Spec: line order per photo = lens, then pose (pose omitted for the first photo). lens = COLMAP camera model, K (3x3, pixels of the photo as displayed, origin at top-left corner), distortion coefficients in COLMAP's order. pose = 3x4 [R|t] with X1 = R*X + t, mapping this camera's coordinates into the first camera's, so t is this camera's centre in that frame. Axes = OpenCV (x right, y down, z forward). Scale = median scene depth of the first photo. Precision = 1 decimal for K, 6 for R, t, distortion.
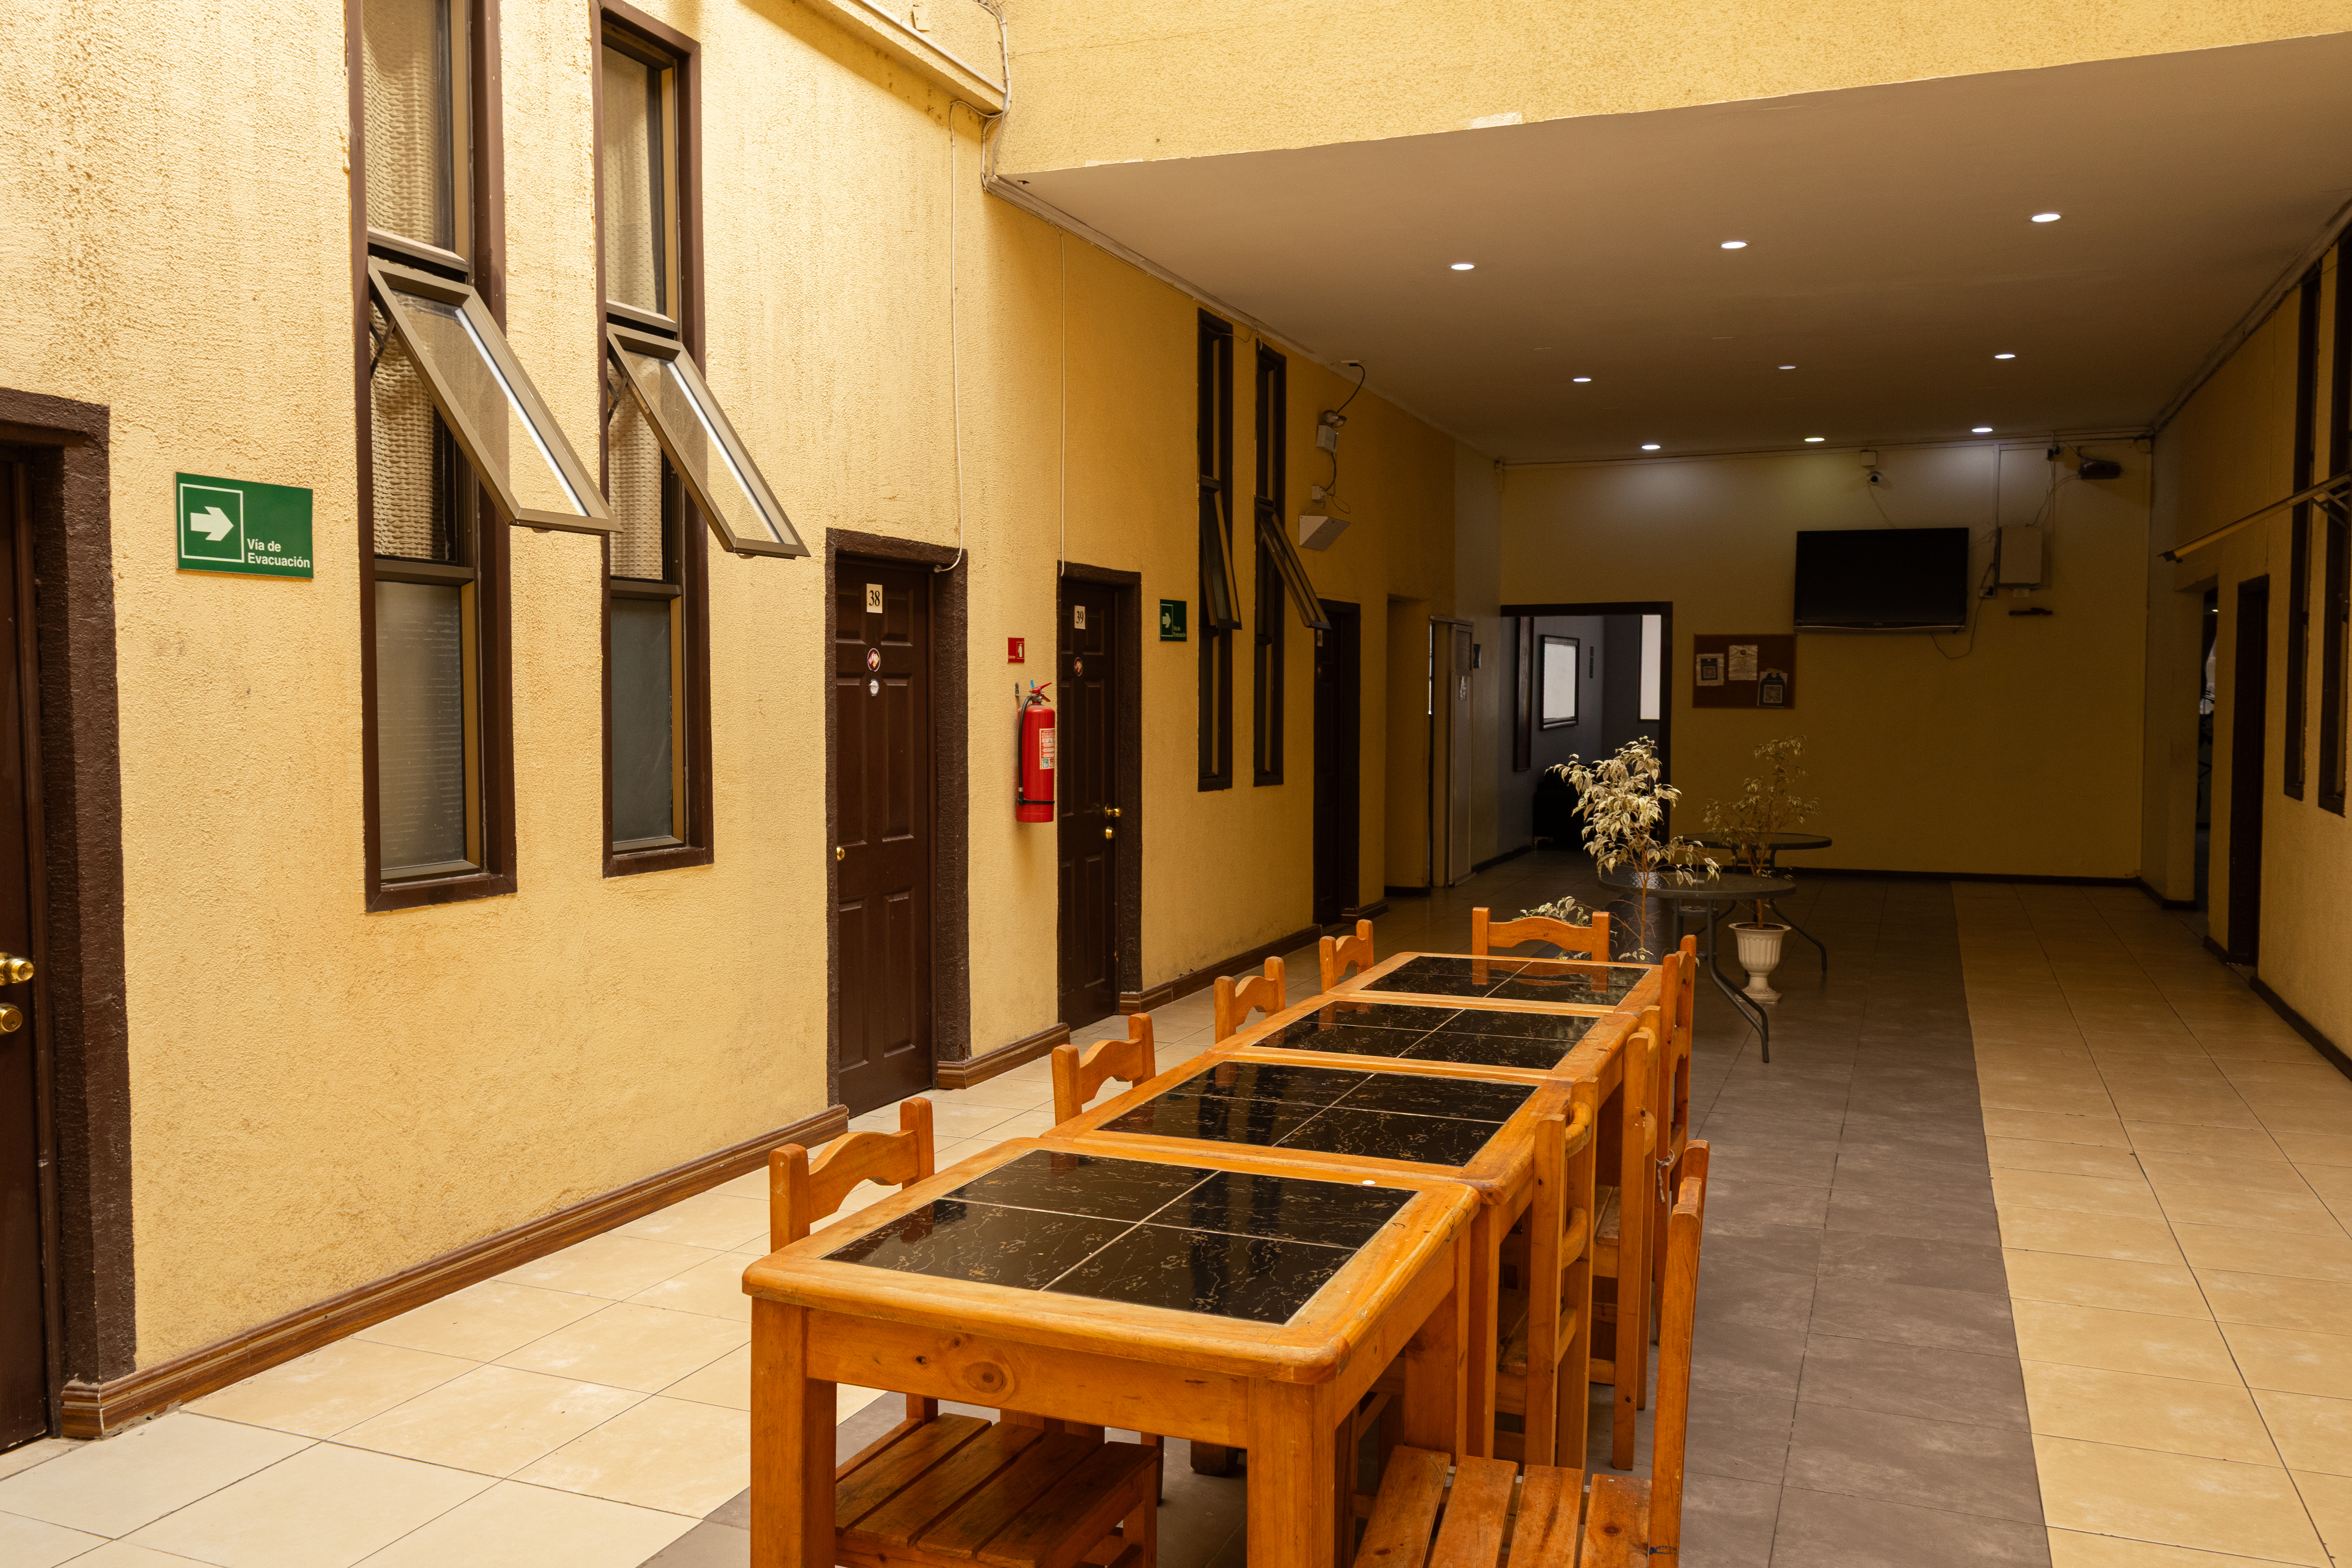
lens RADIAL K [[1854.5, 0, 1176.0], [0, 1854.5, 784.0], [0, 0, 1]] dist [-0.002711, 0.001794]
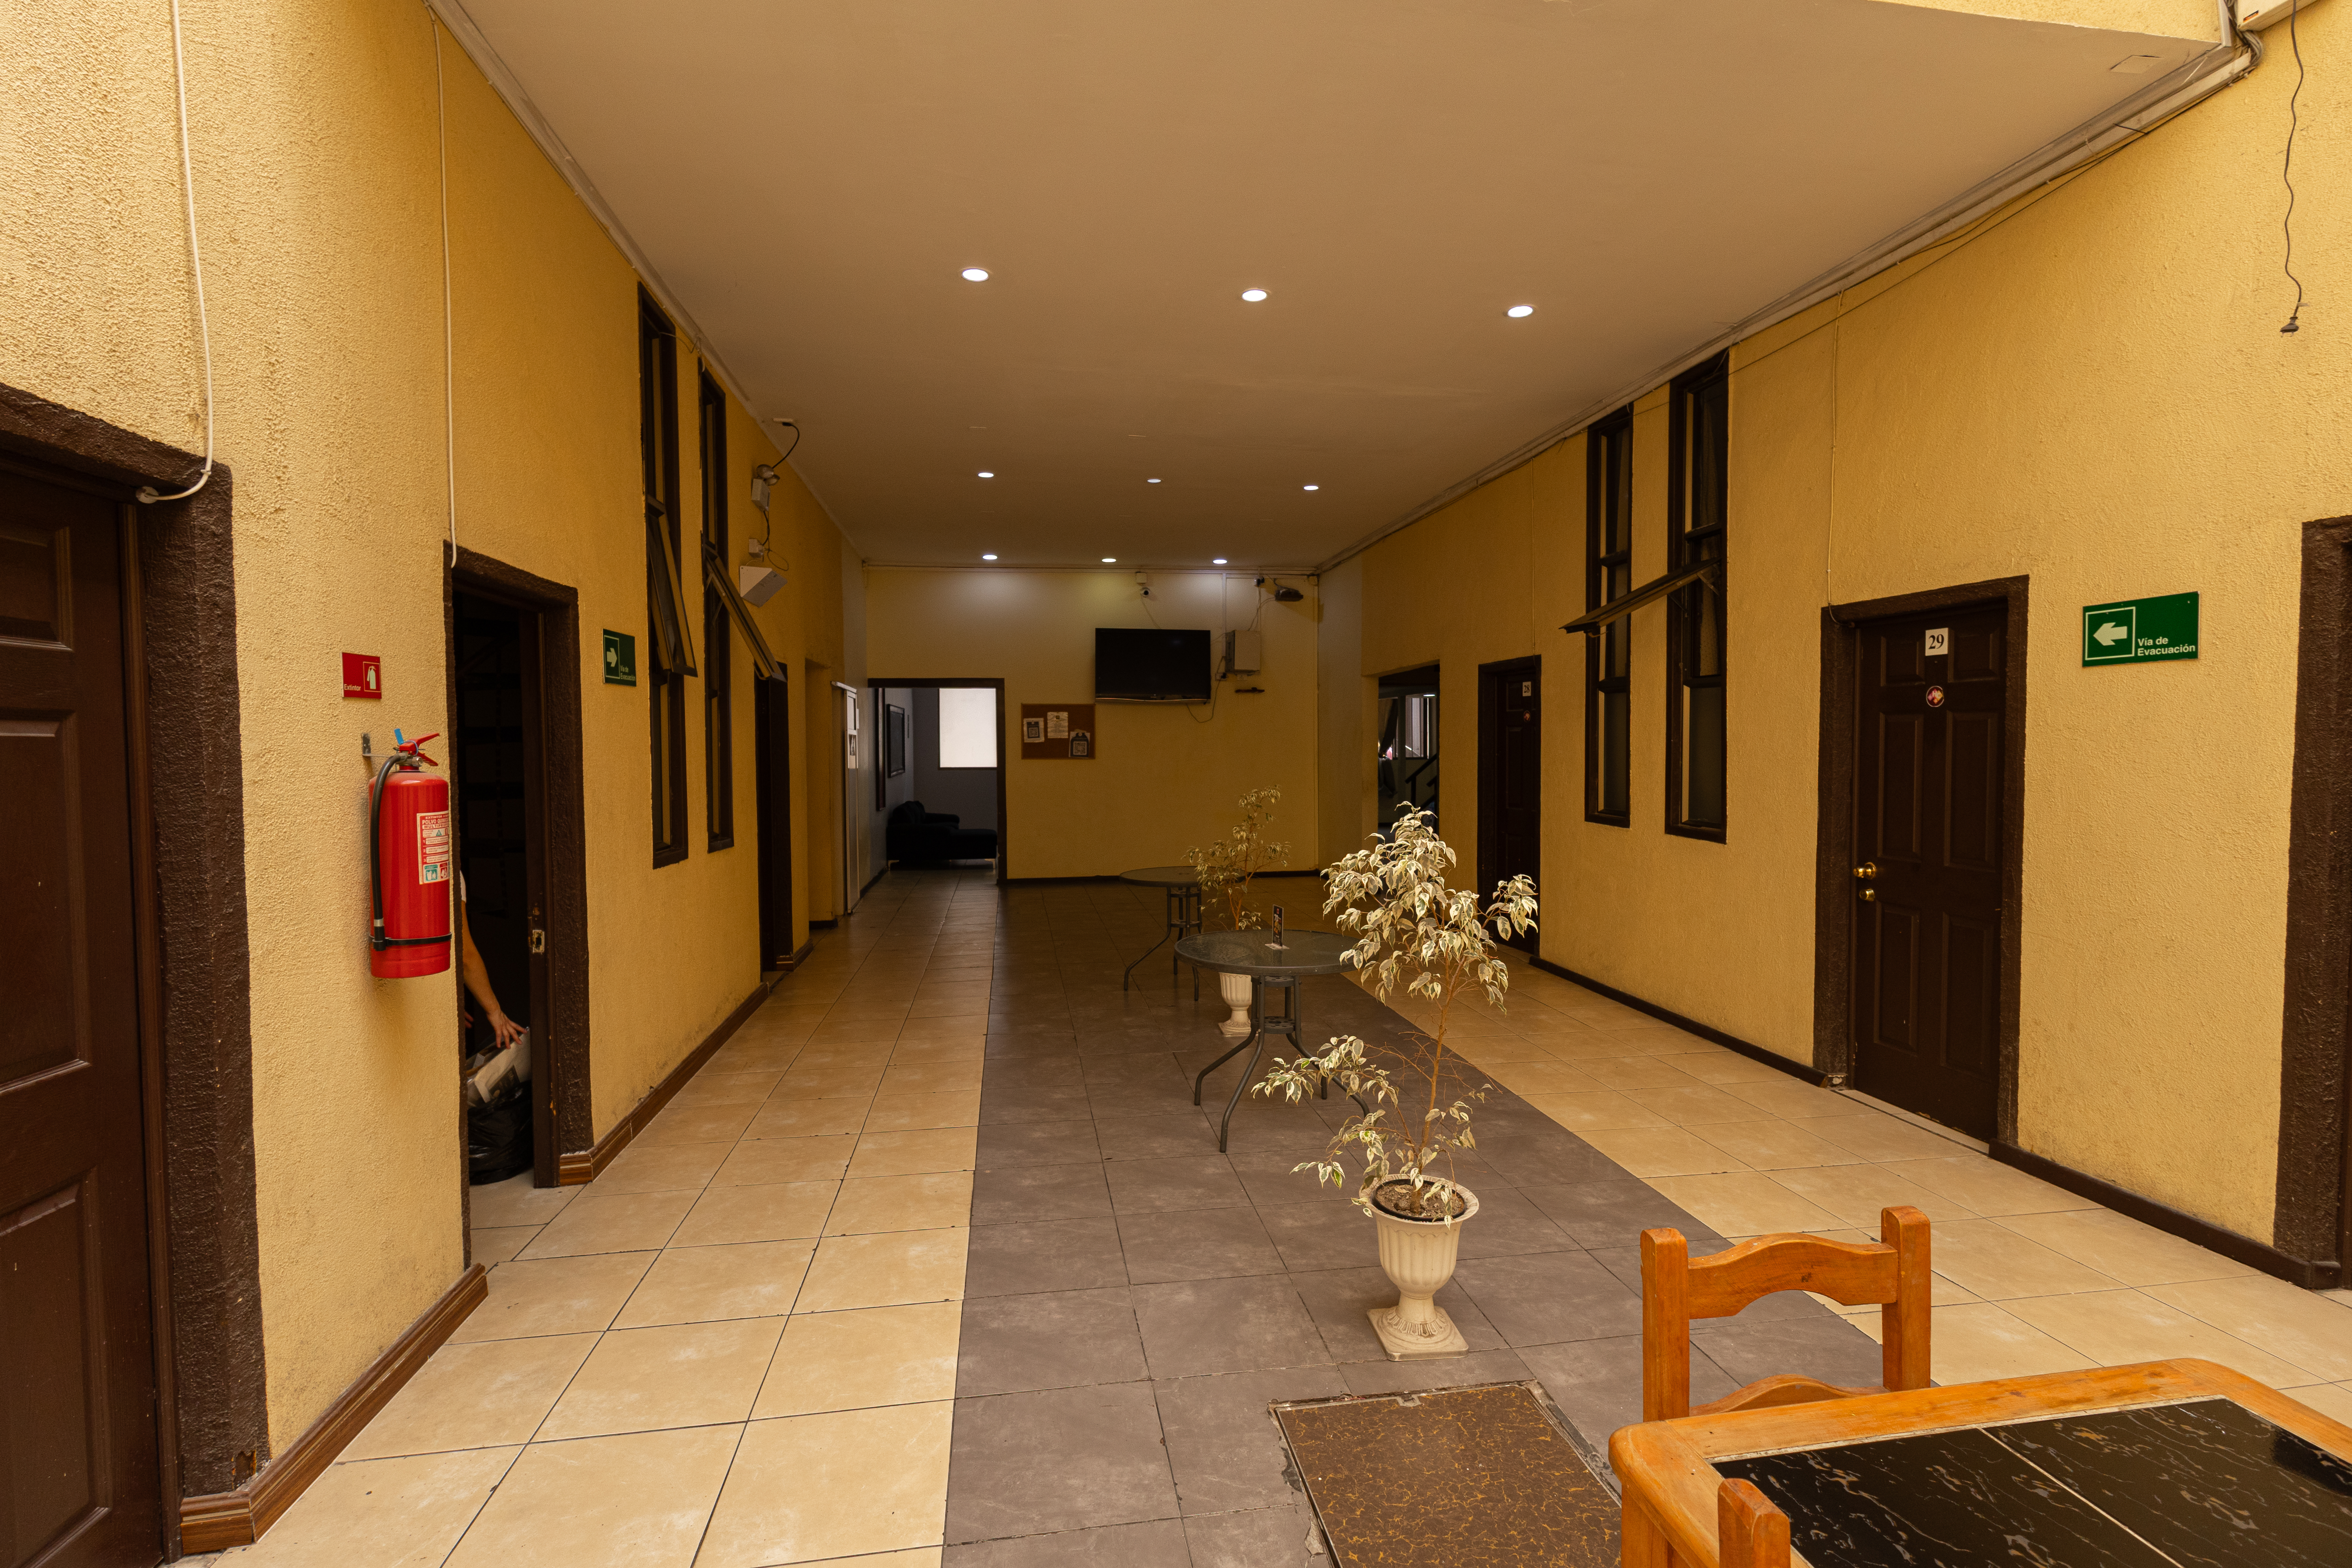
lens RADIAL K [[1082.3, 0, 1177.1], [0, 1082.3, 788.0], [0, 0, 1]] dist [0.002471, 0.001258]
pose [[0.858816, -0.025012, 0.511673, -0.034506], [0.031720, 0.999487, -0.004382, -0.023126], [-0.511301, 0.019994, 0.859169, 0.476217]]
